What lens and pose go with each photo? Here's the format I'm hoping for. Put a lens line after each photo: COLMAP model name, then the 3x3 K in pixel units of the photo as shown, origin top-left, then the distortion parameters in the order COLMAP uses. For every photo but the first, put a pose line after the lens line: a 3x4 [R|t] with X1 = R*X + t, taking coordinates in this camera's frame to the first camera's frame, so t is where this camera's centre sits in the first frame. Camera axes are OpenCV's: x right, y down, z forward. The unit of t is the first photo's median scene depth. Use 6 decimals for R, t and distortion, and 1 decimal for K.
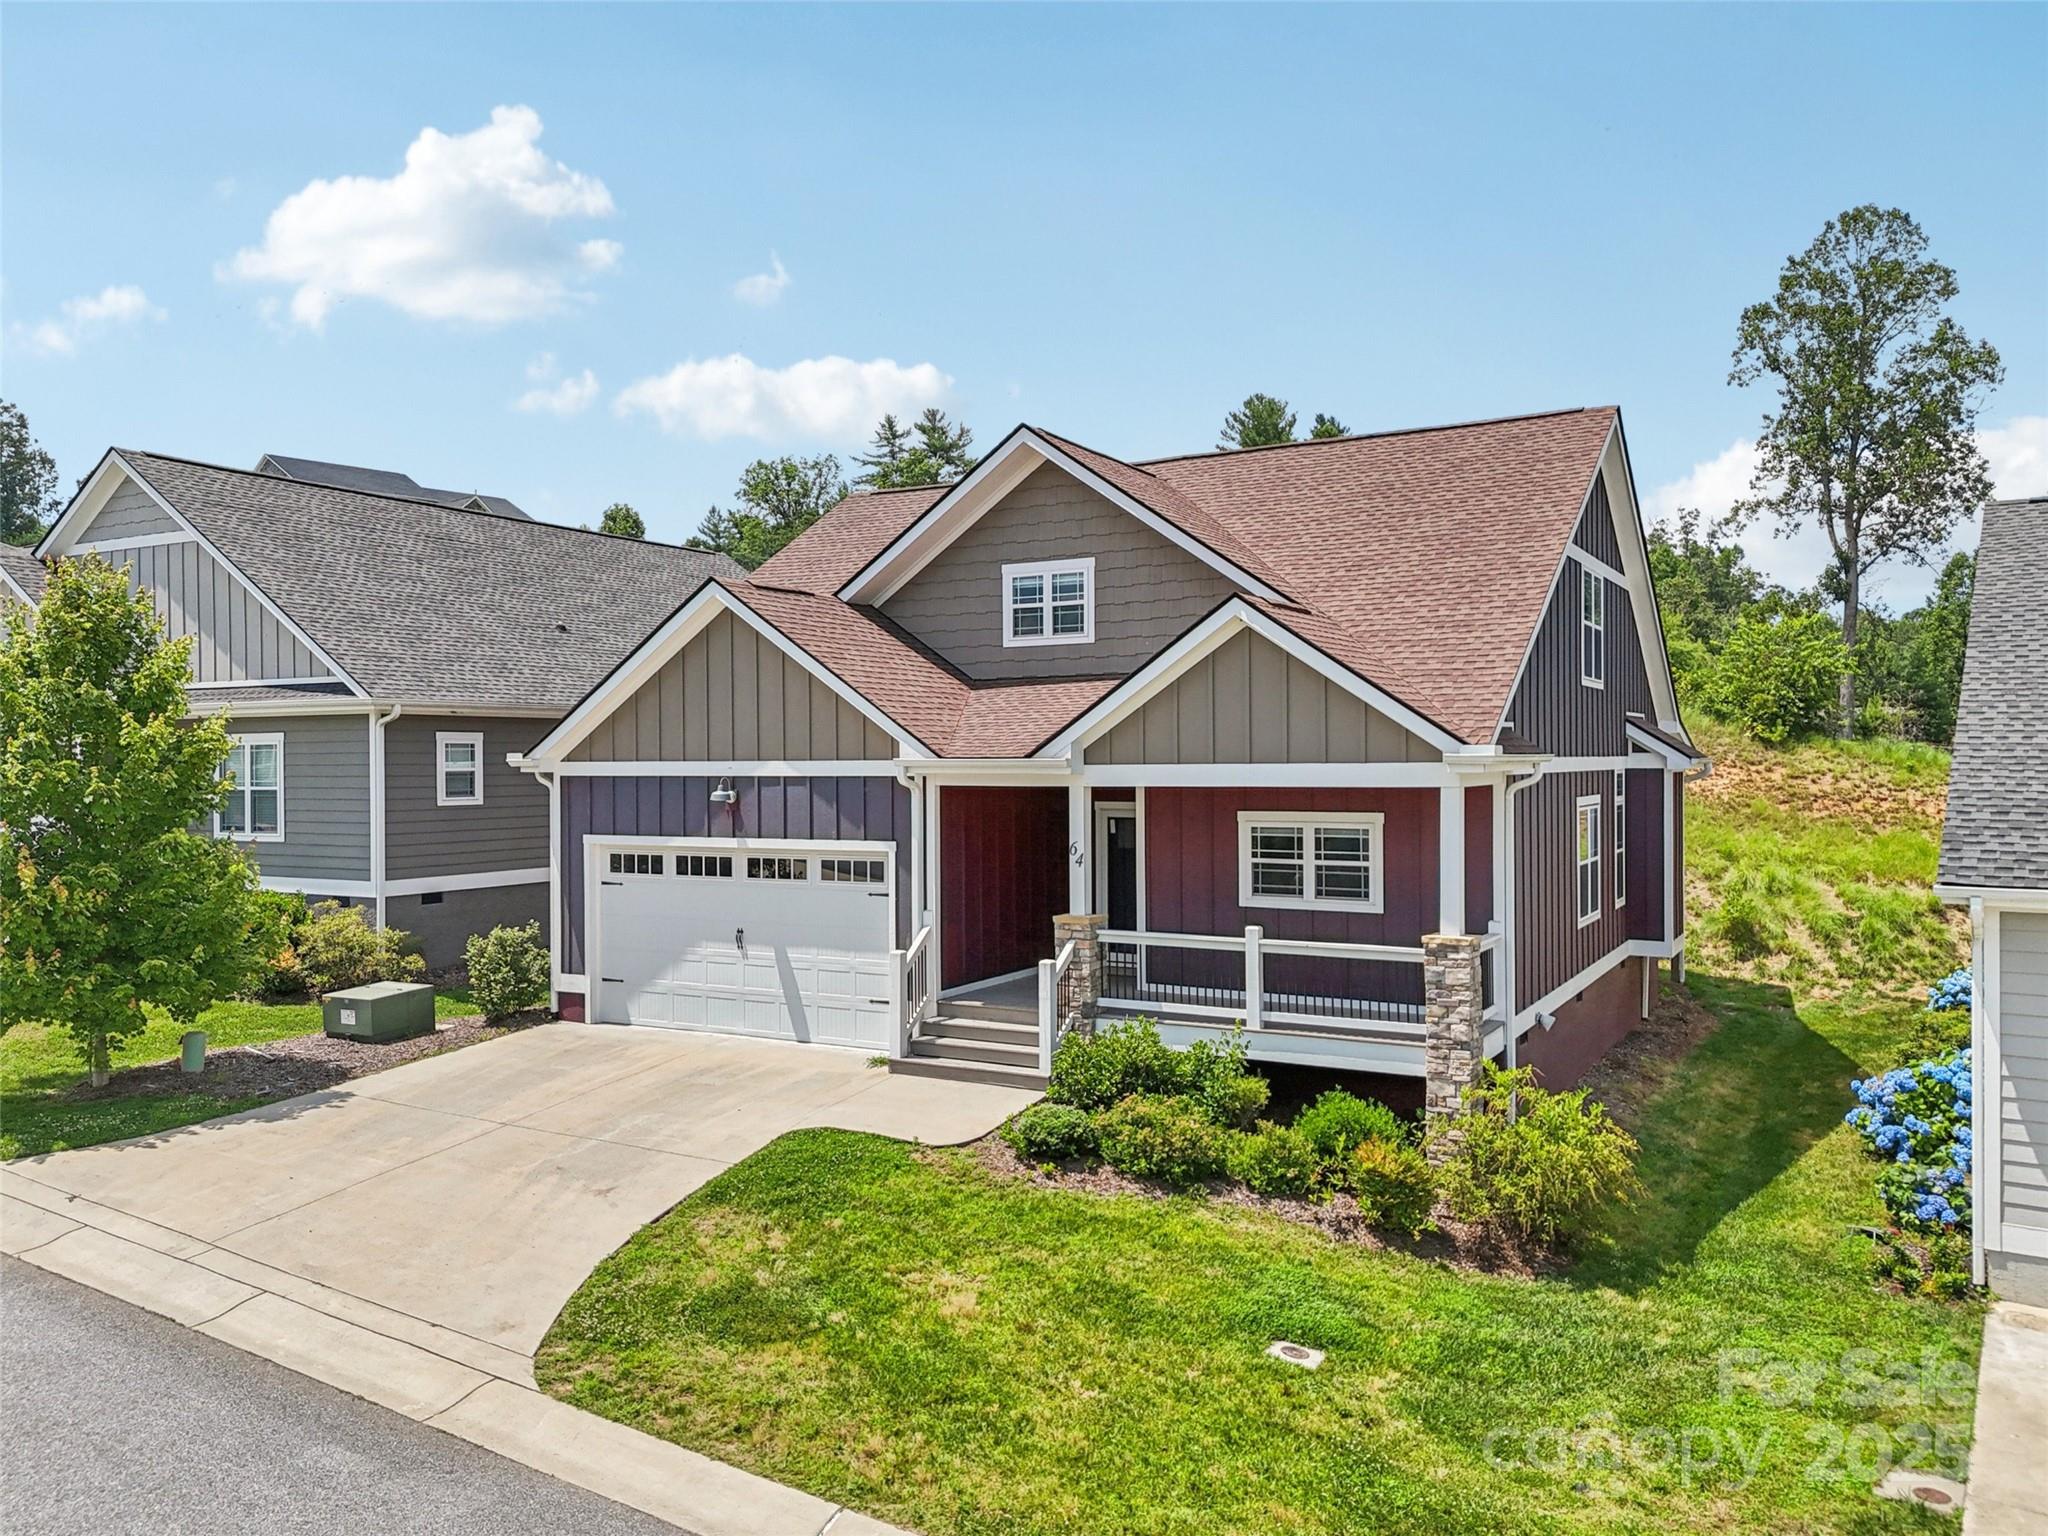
lens RADIAL K [[1506.3, 0, 1024.0], [0, 1506.3, 768.0], [0, 0, 1]] dist [0.036007, -0.005790]
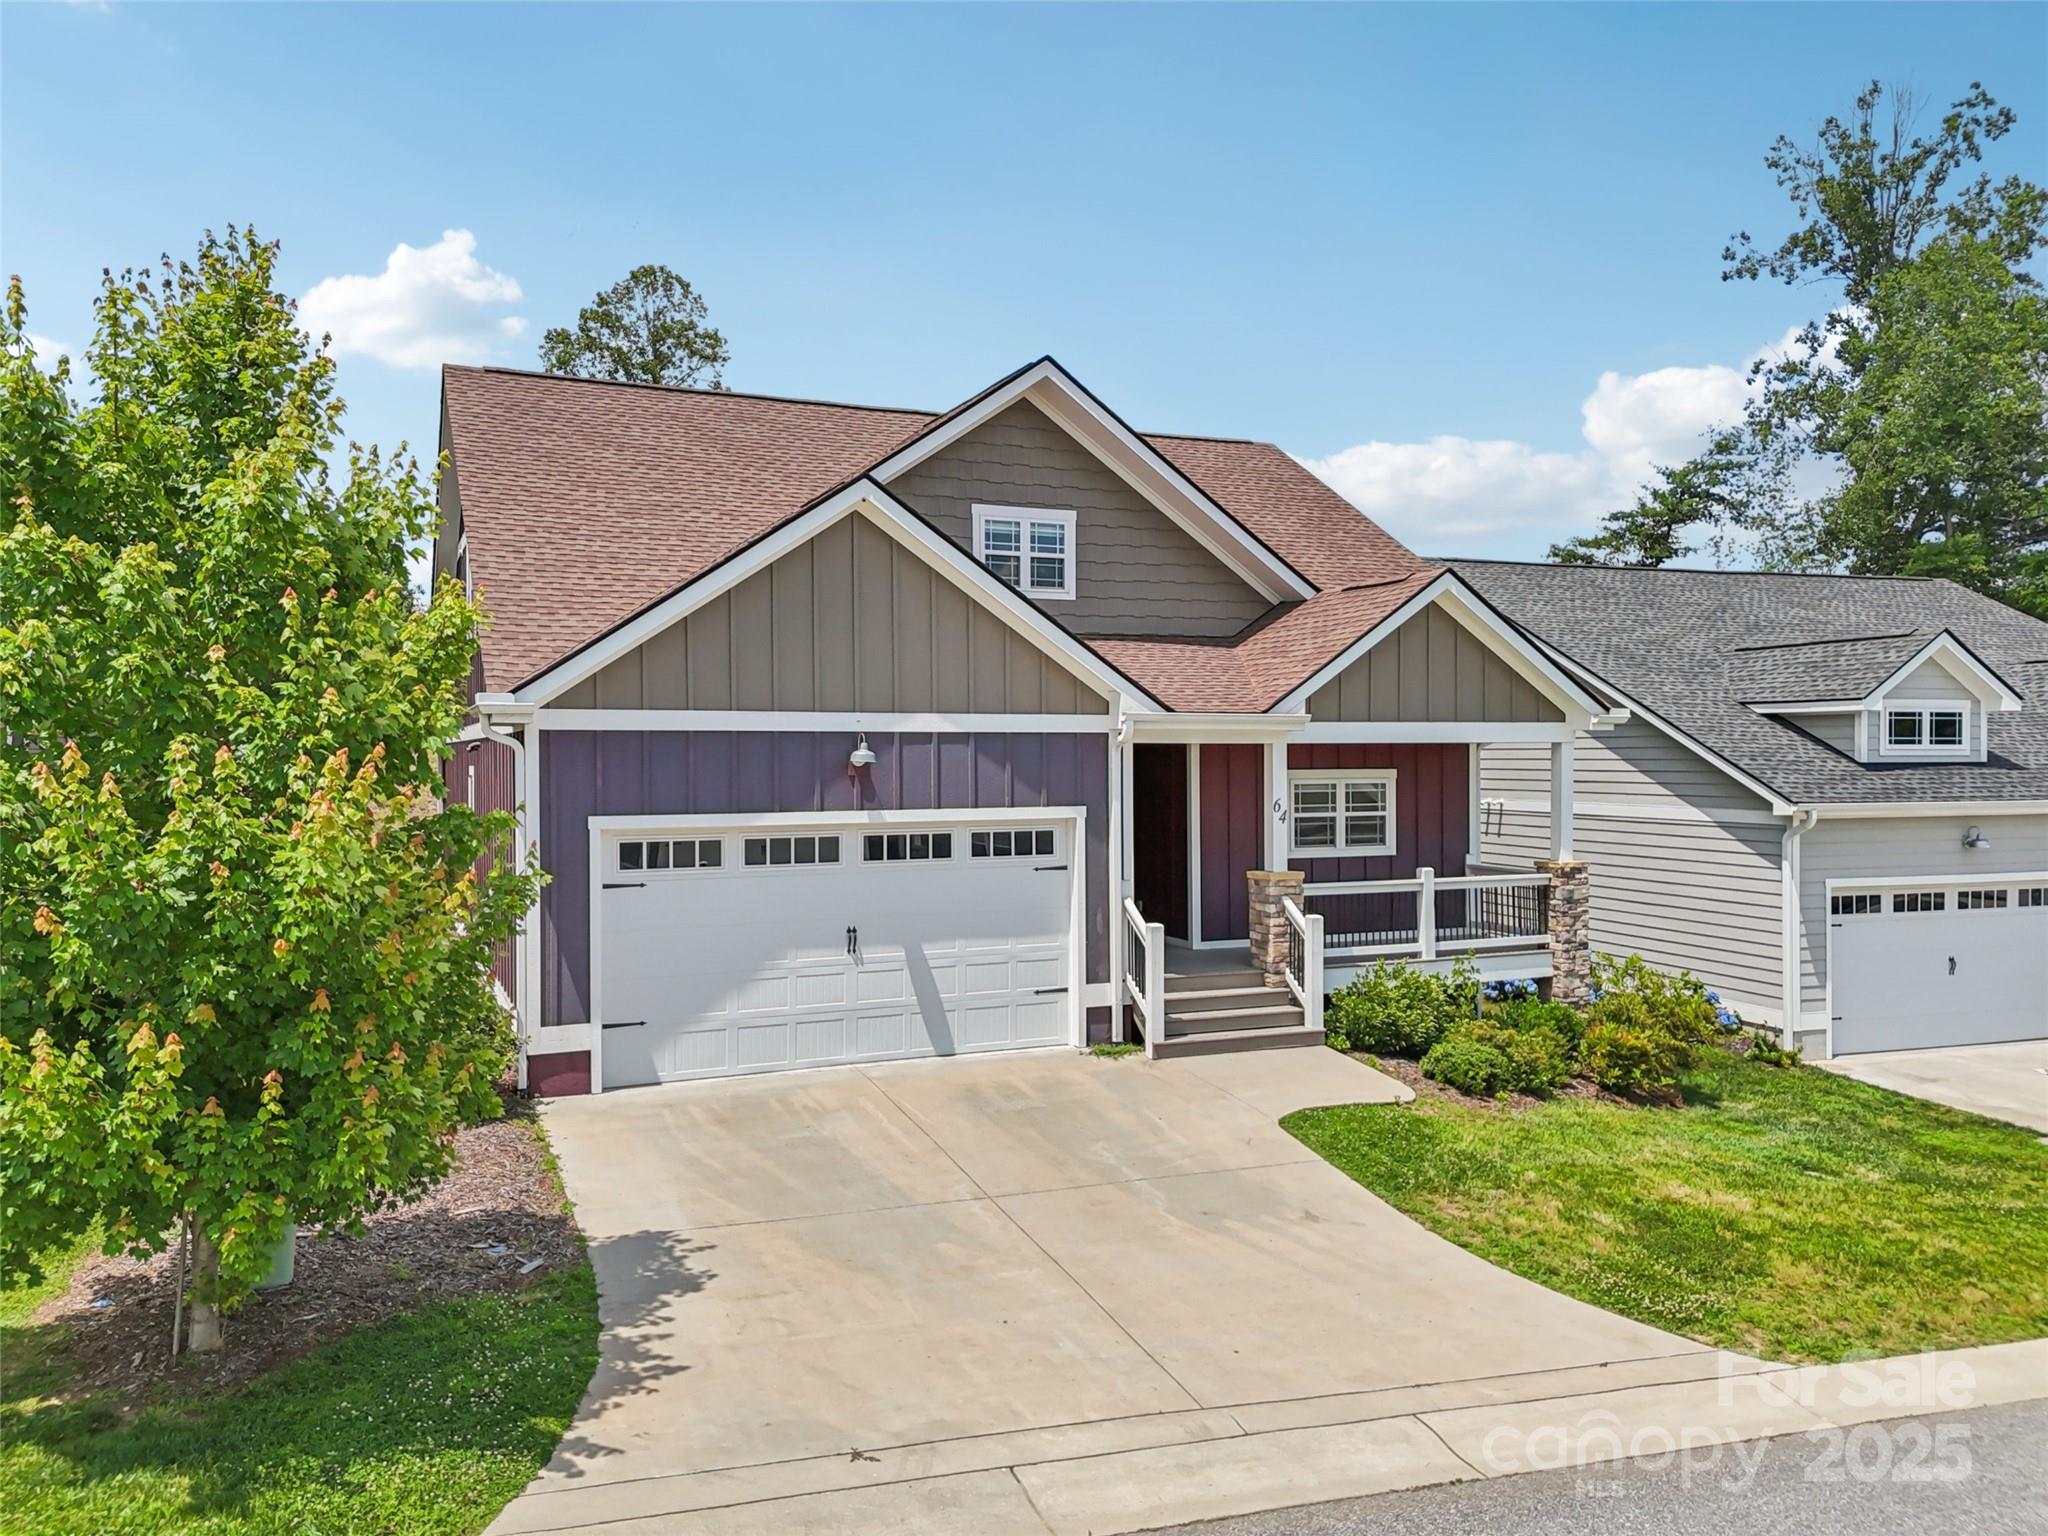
lens RADIAL K [[1526.9, 0, 939.1], [0, 1526.9, 776.3], [0, 0, 1]] dist [0.010894, 0.004509]
pose [[0.612161, -0.006357, 0.790707, -0.801929], [0.003401, 0.999980, 0.005407, 0.024448], [-0.790725, -0.000620, 0.612171, 0.488541]]
